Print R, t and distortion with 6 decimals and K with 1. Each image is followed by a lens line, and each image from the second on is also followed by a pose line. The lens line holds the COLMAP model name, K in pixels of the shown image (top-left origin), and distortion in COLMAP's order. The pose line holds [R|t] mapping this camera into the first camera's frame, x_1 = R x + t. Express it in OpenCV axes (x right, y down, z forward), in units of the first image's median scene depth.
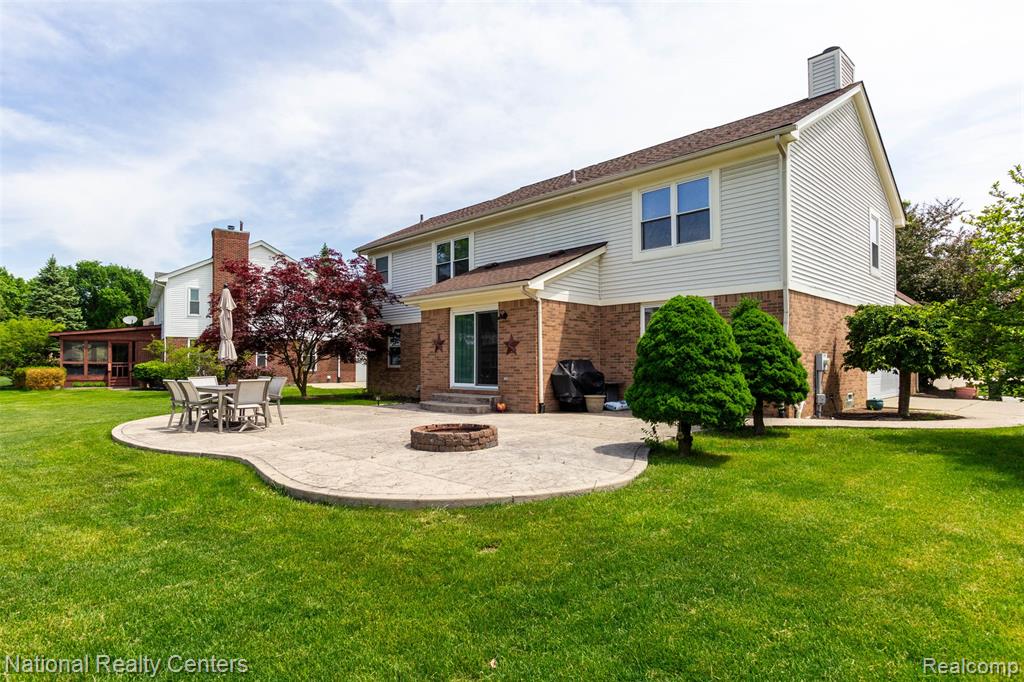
lens RADIAL K [[561.5, 0, 511.5], [0, 561.5, 345.9], [0, 0, 1]] dist [-0.001852, -0.000073]
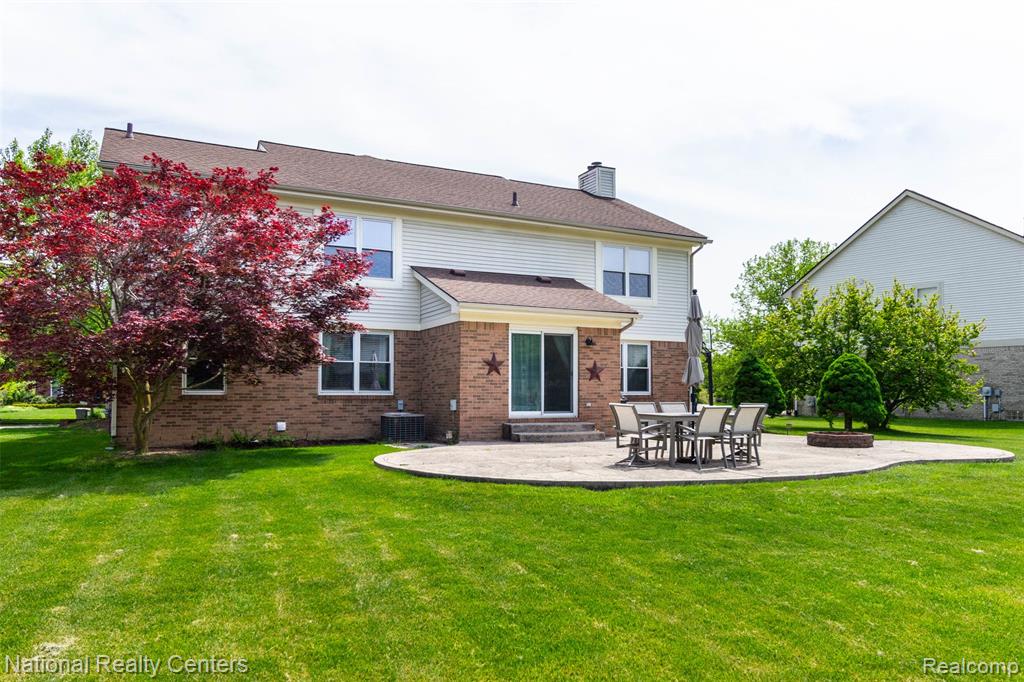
lens RADIAL K [[693.1, 0, 513.5], [0, 693.1, 351.0], [0, 0, 1]] dist [0.003208, 0.000201]
pose [[0.313133, 0.060463, 0.947783, -1.162978], [-0.032134, 0.998074, -0.053054, 0.031075], [-0.949165, -0.013843, 0.314473, 0.695389]]
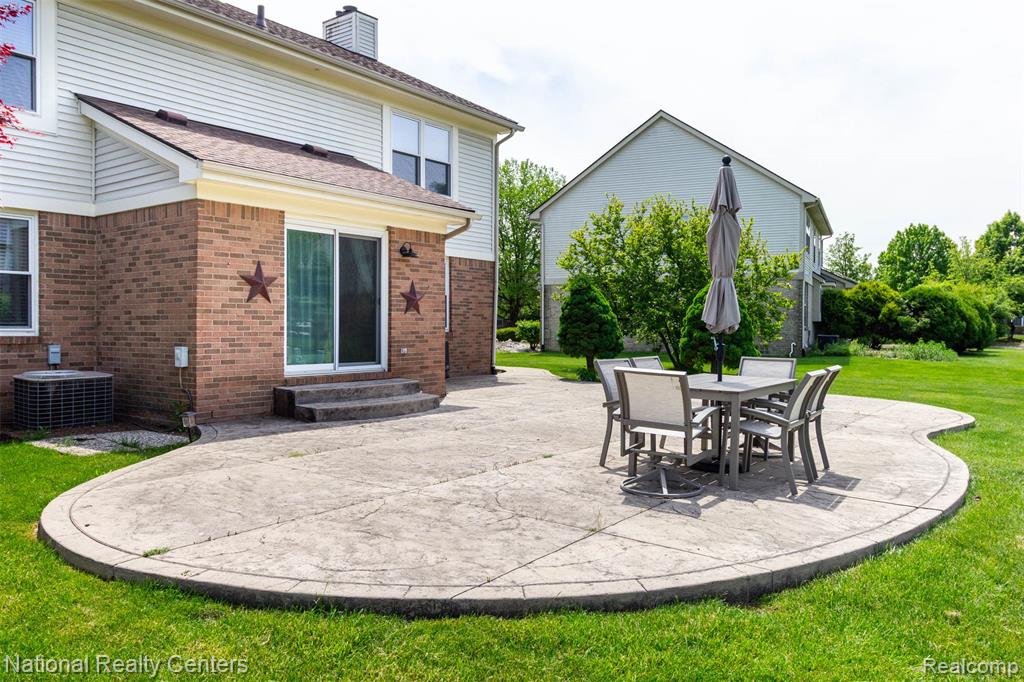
lens RADIAL K [[742.8, 0, 516.9], [0, 742.8, 322.0], [0, 0, 1]] dist [0.002938, -0.001947]
pose [[-0.131763, 0.001911, 0.991279, -0.813992], [-0.039418, 0.999197, -0.007166, 0.025592], [-0.990497, -0.040018, -0.131582, 0.927495]]
